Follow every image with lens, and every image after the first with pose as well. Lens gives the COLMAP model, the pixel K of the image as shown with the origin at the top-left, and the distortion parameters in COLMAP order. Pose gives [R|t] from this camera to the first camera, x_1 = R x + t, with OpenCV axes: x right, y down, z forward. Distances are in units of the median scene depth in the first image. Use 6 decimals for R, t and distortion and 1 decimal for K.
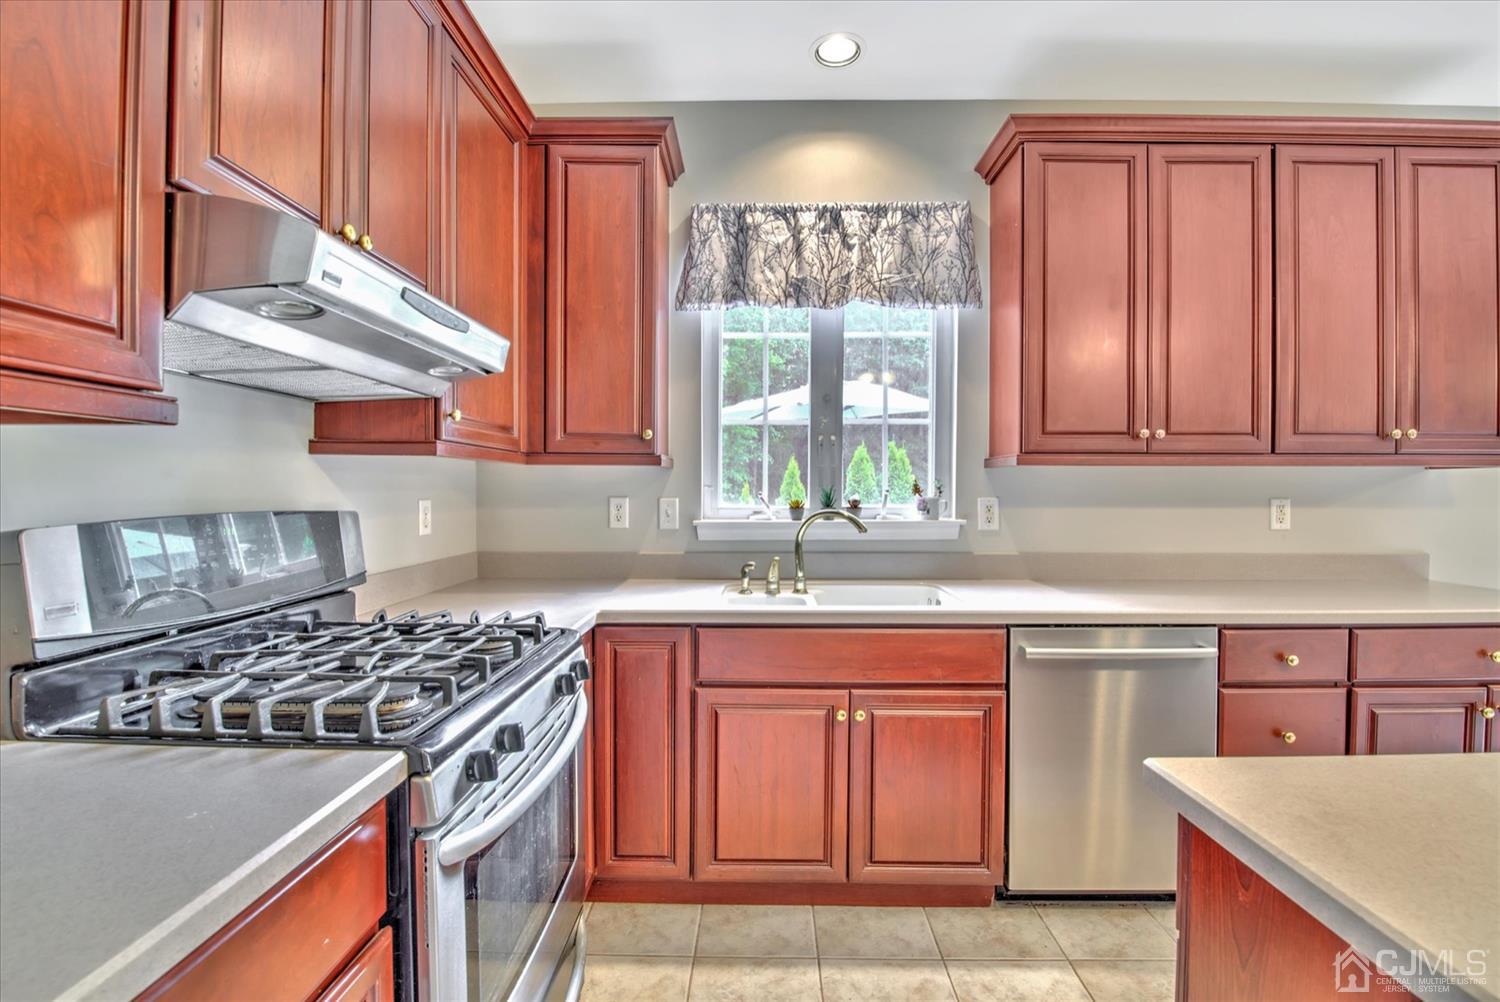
lens RADIAL K [[655.9, 0, 752.0], [0, 655.9, 502.0], [0, 0, 1]] dist [-0.014167, -0.005476]
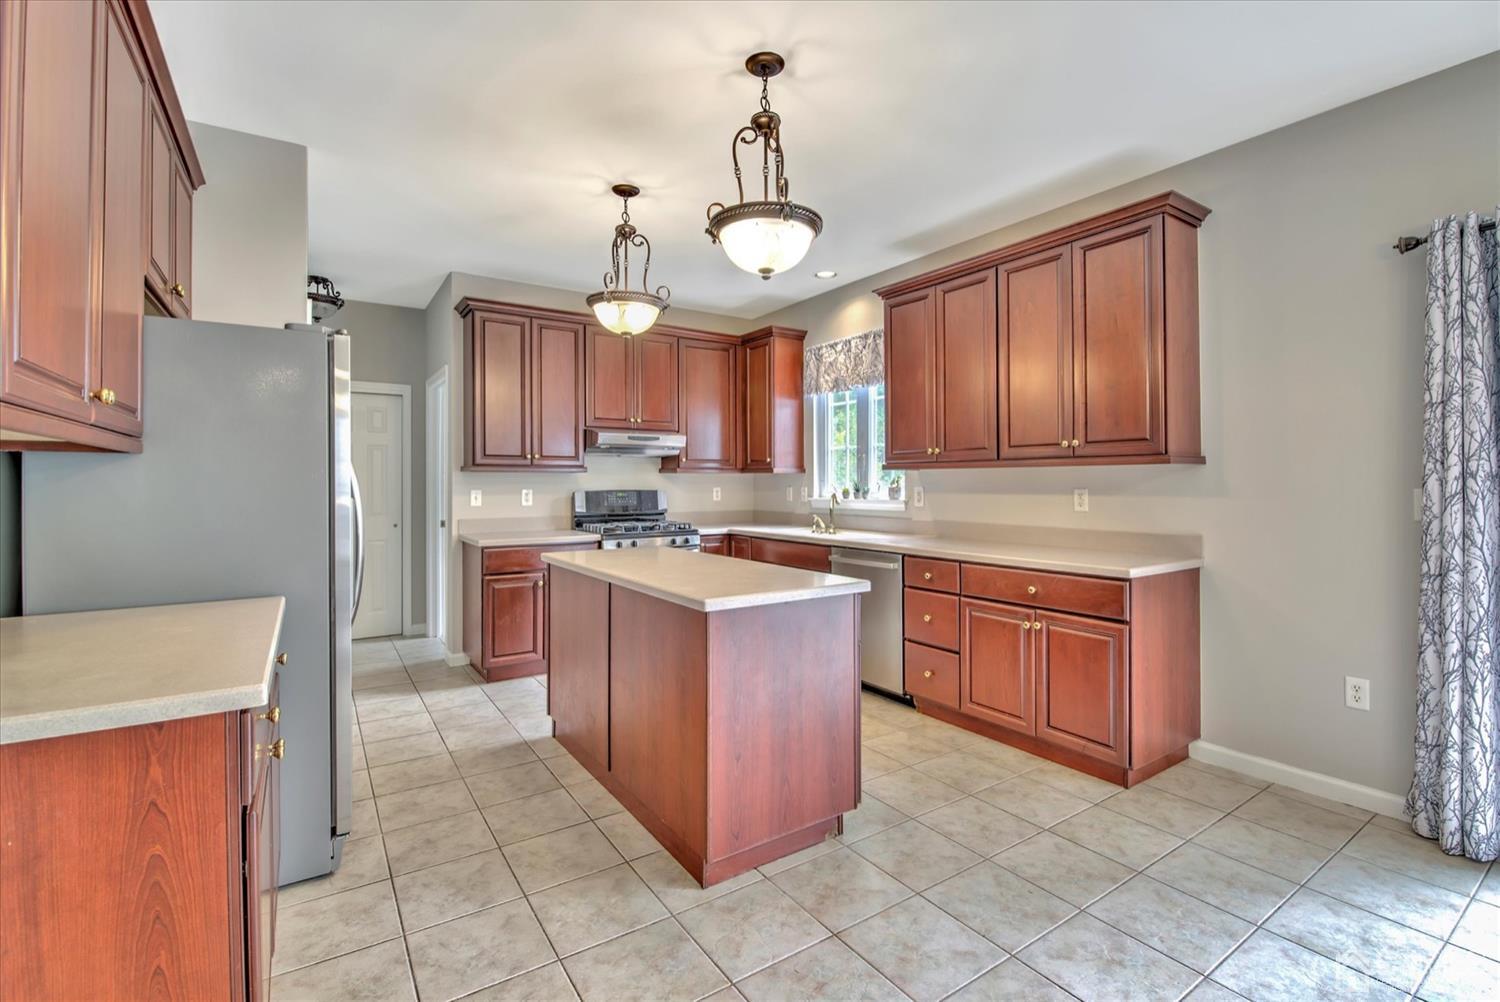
lens RADIAL K [[655.9, 0, 750.3], [0, 655.9, 481.2], [0, 0, 1]] dist [-0.014167, -0.005476]
pose [[0.577219, -0.005510, -0.816571, 1.555481], [-0.010437, 0.999846, -0.014125, 0.005821], [0.816523, 0.016676, 0.577072, -0.367744]]
